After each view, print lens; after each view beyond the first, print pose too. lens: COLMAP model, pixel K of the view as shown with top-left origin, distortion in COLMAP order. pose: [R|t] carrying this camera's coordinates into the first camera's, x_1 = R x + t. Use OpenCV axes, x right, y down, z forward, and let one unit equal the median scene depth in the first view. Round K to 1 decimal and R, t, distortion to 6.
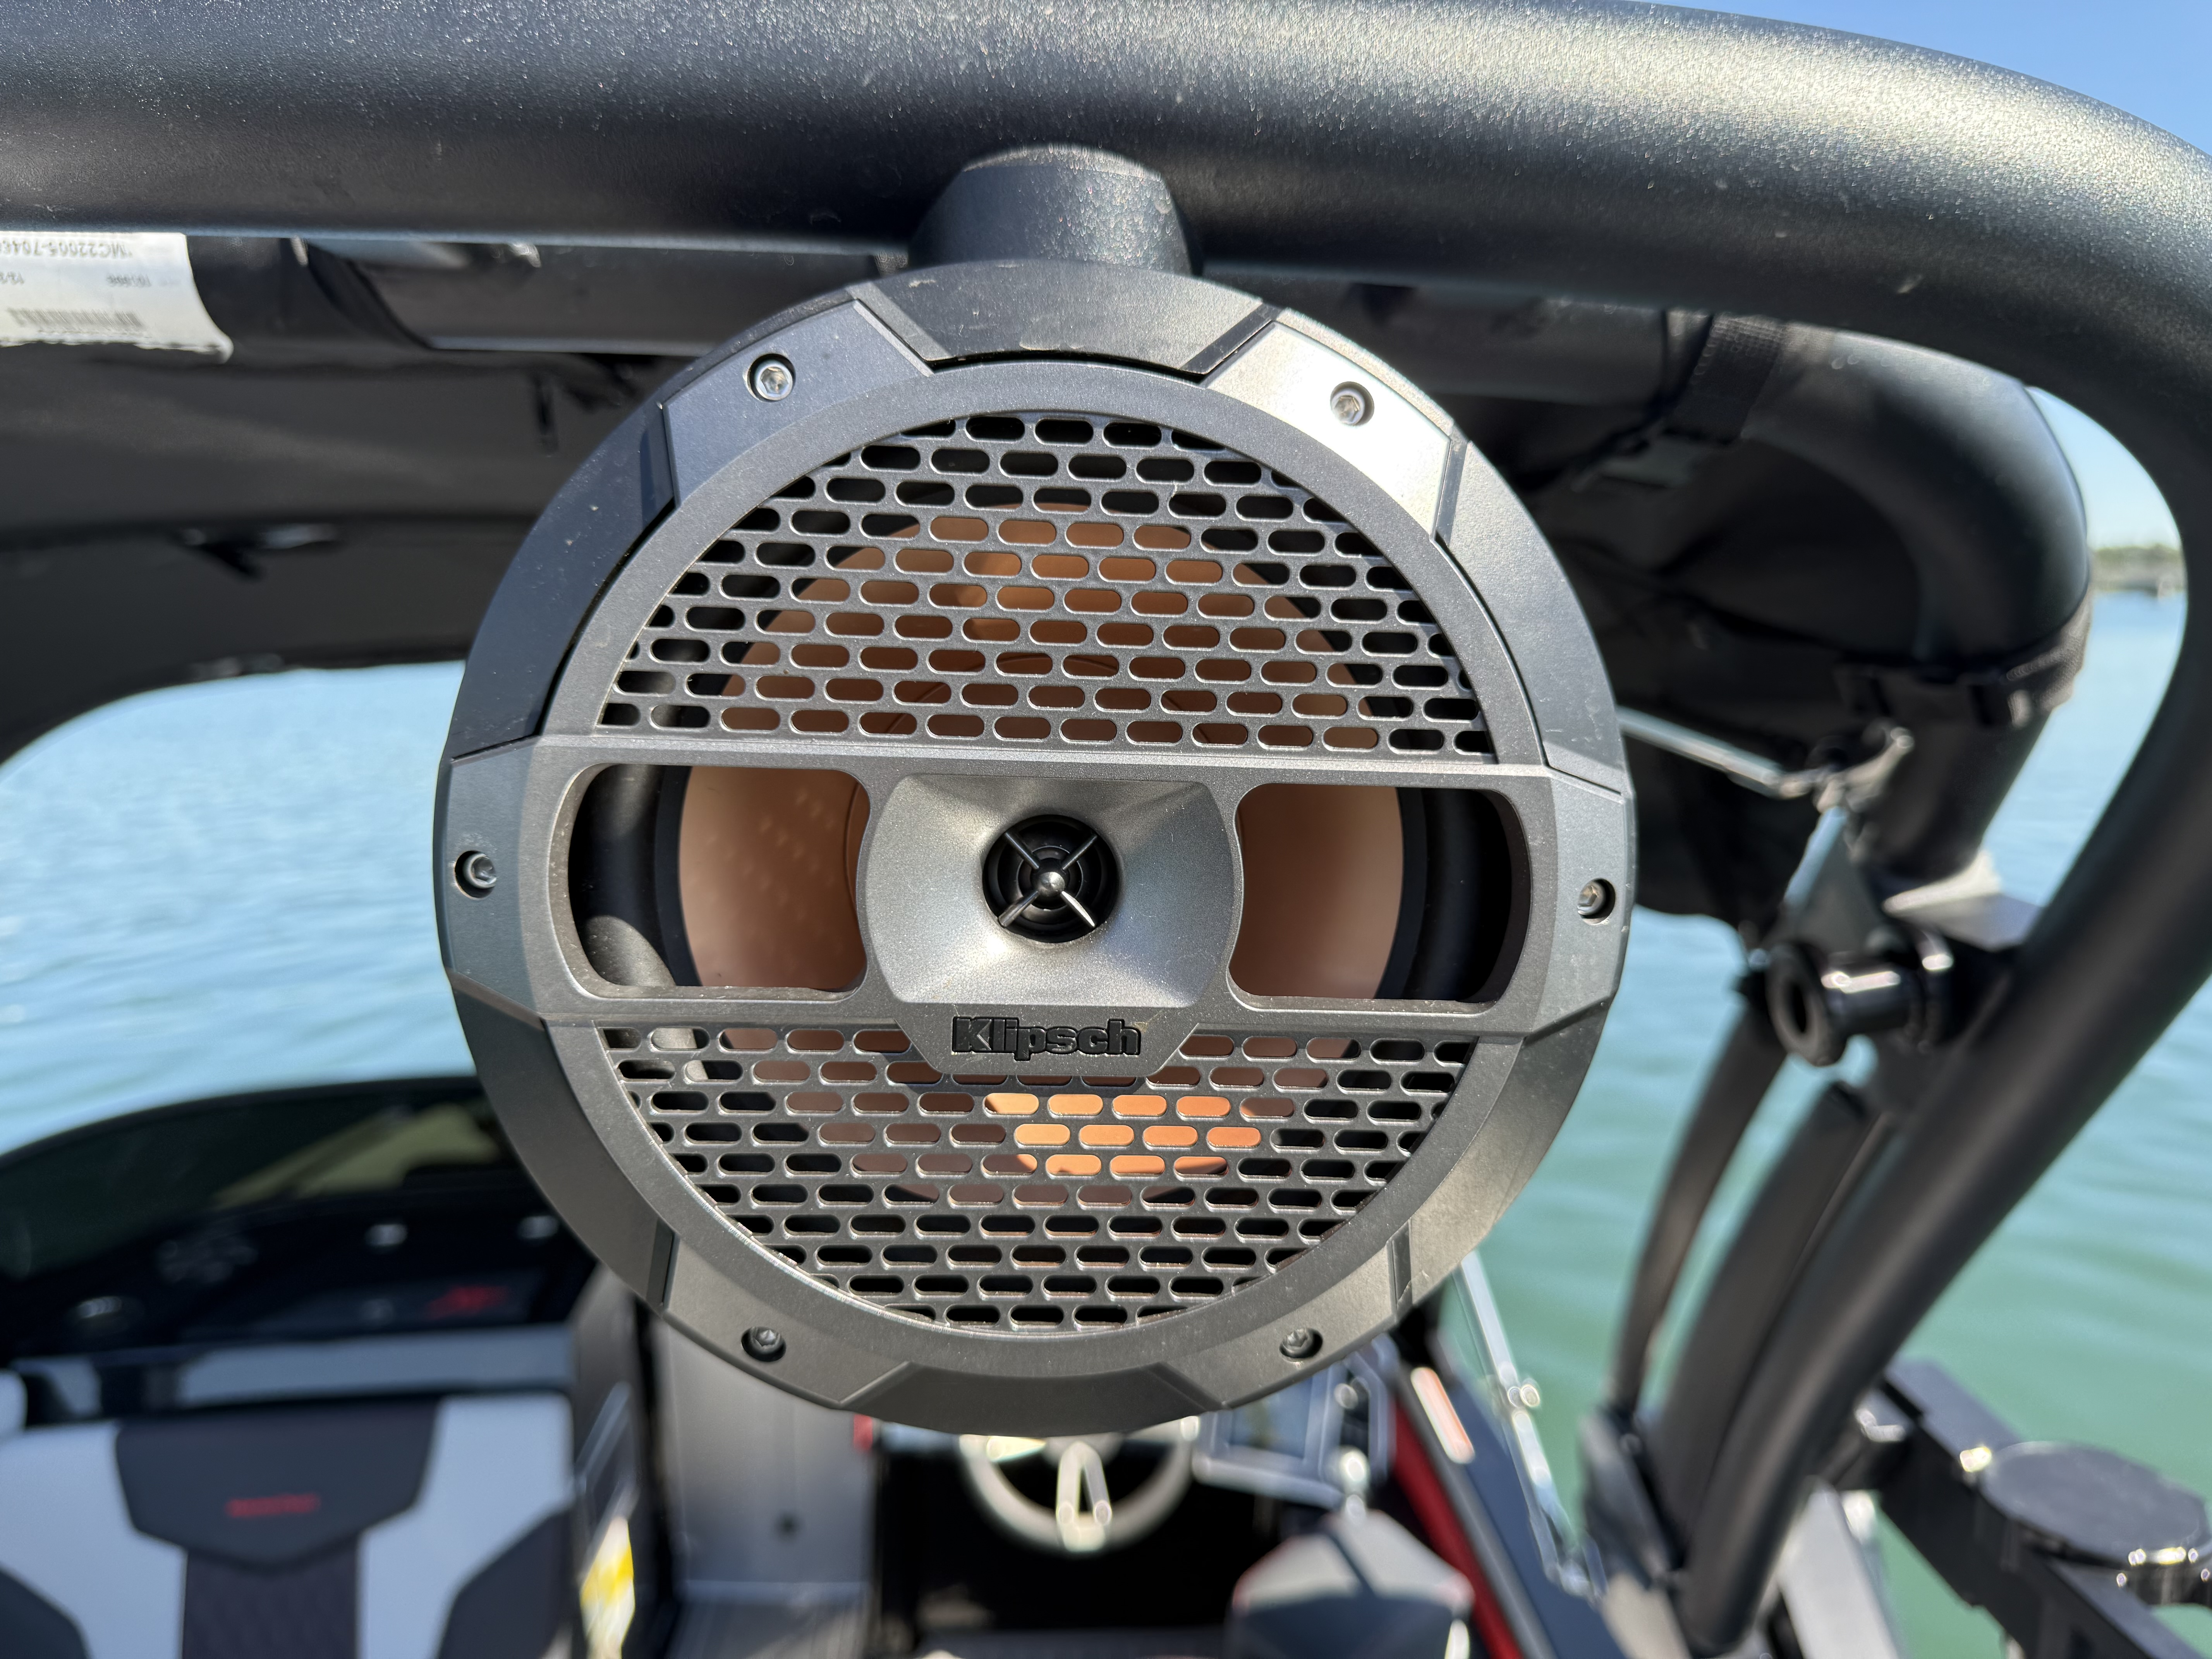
lens RADIAL K [[1567.7, 0, 1106.2], [0, 1567.7, 841.4], [0, 0, 1]] dist [0.092729, -0.141930]
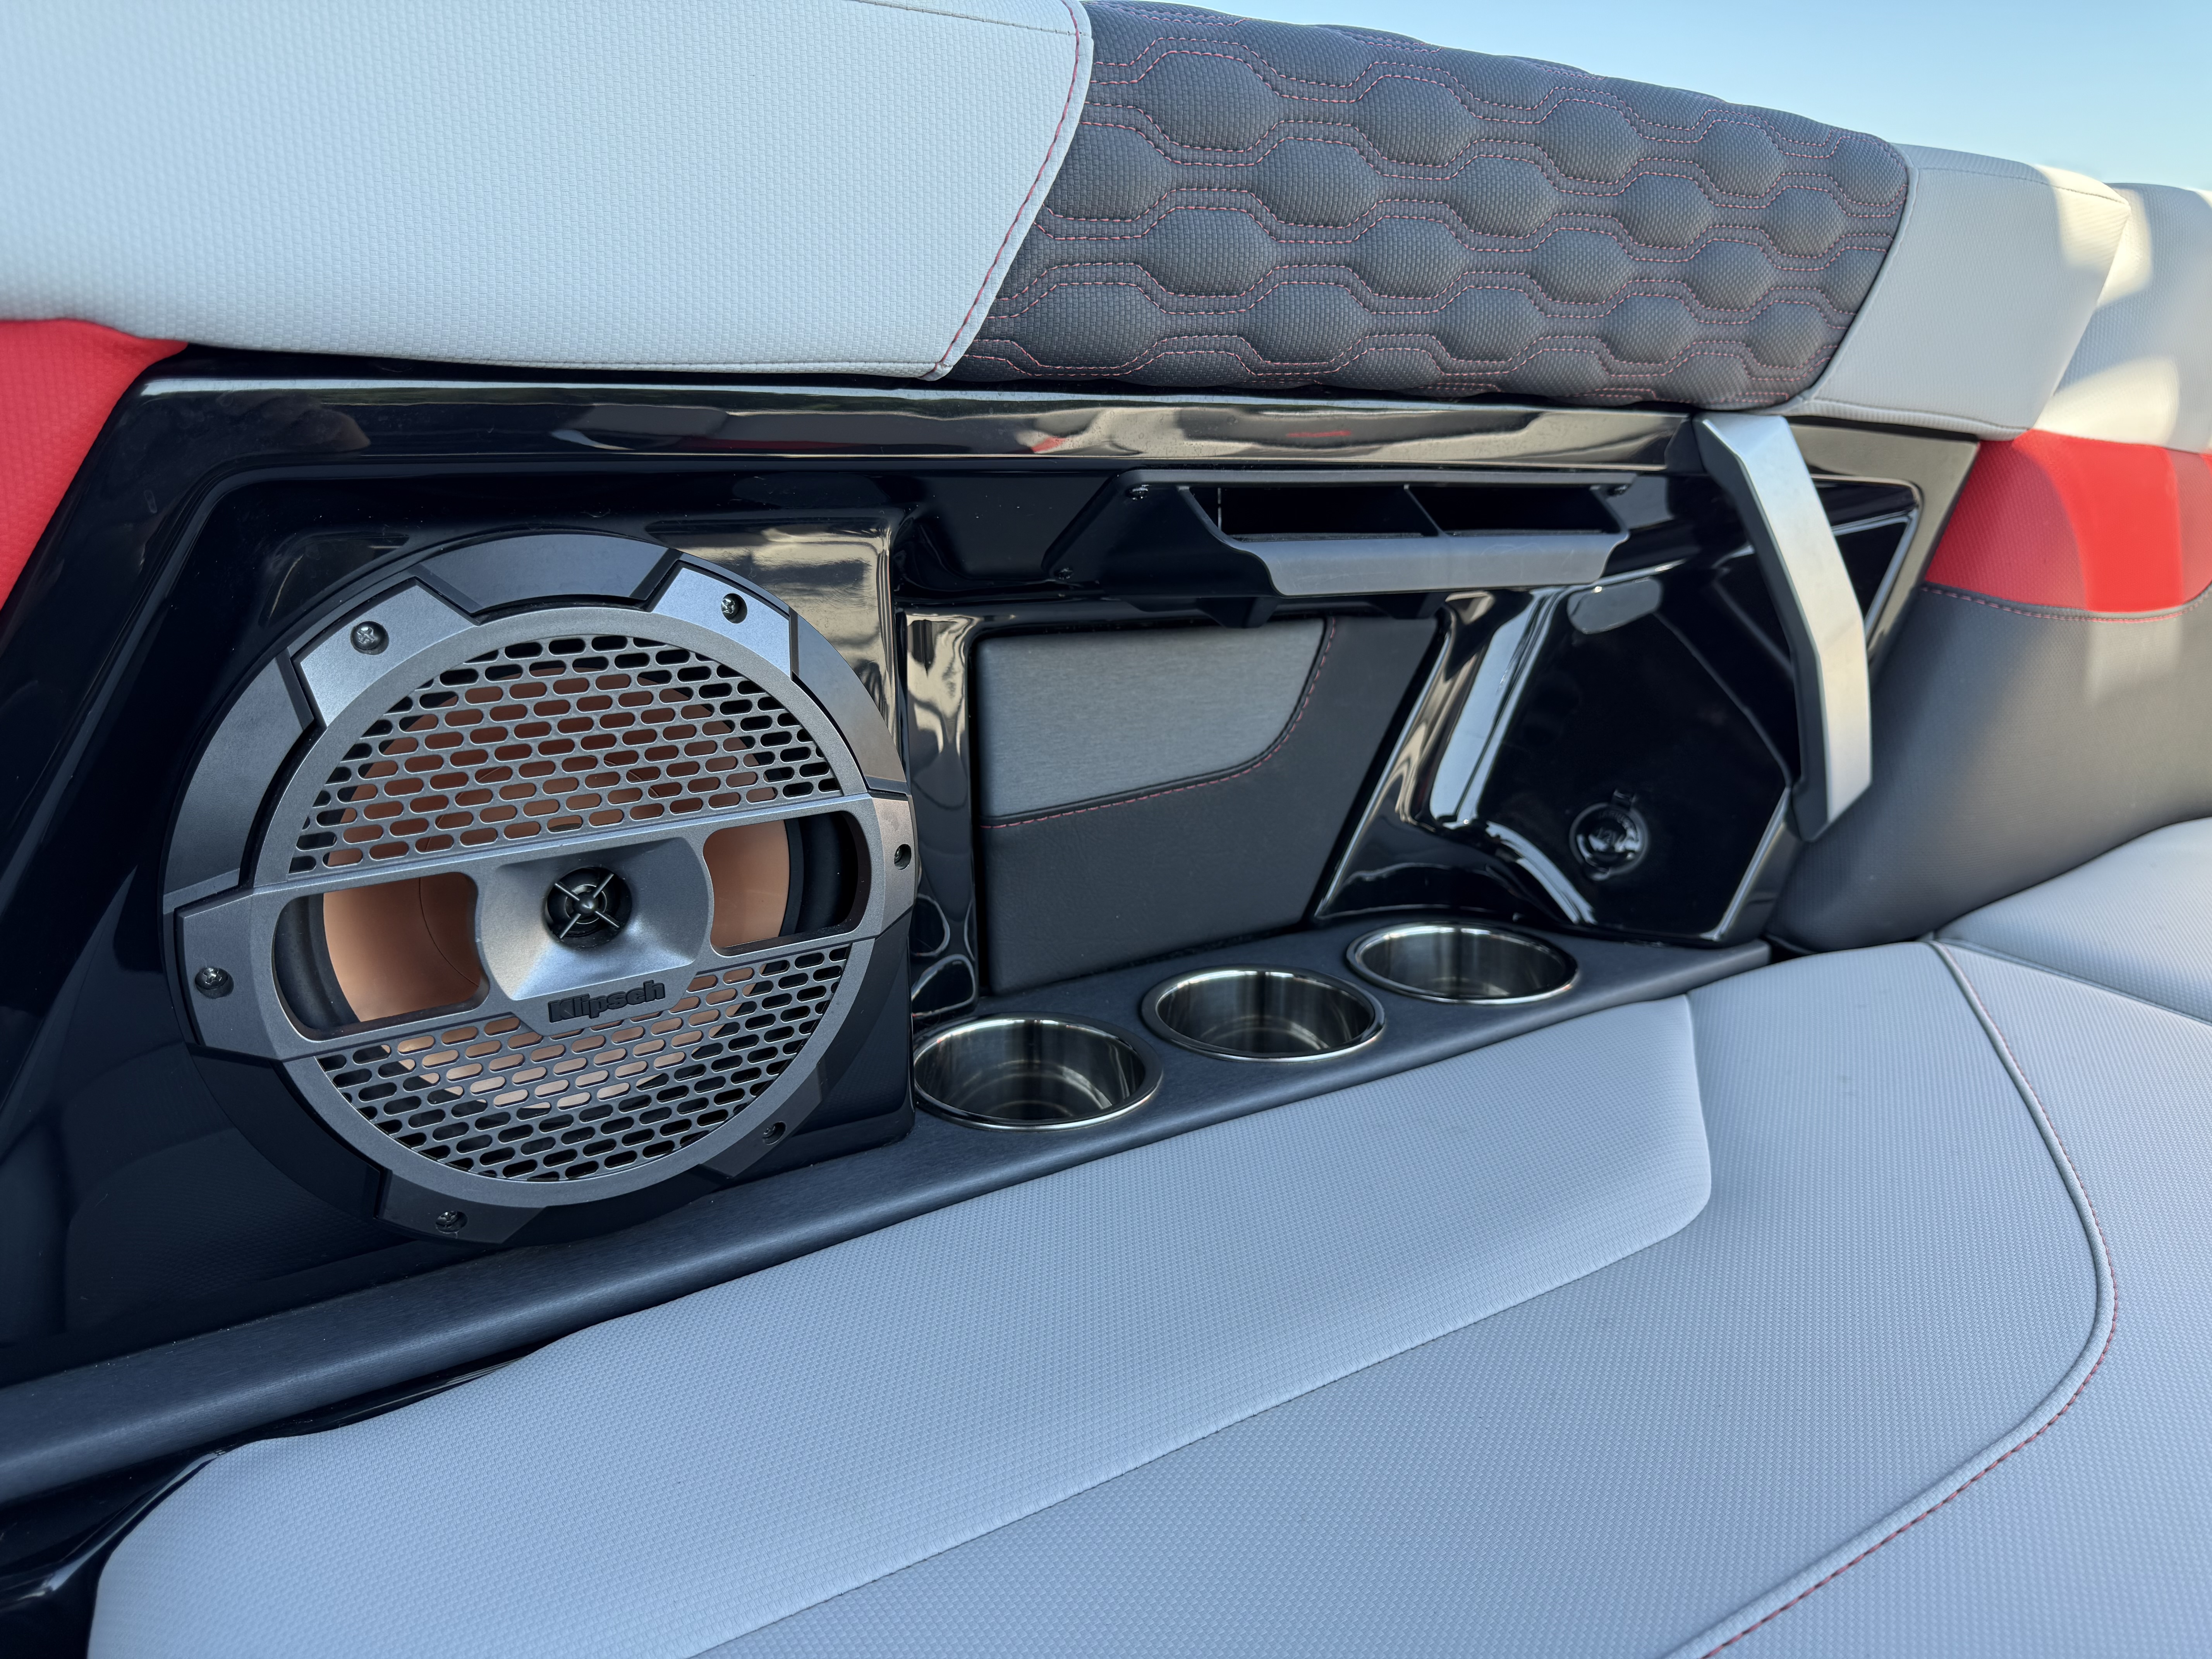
lens RADIAL K [[1567.7, 0, 1106.2], [0, 1567.7, 841.4], [0, 0, 1]] dist [0.092729, -0.141930]
pose [[0.879151, -0.175949, 0.442872, -0.291941], [0.118317, 0.980835, 0.154804, -0.242751], [-0.461622, -0.083697, 0.883119, -0.724890]]
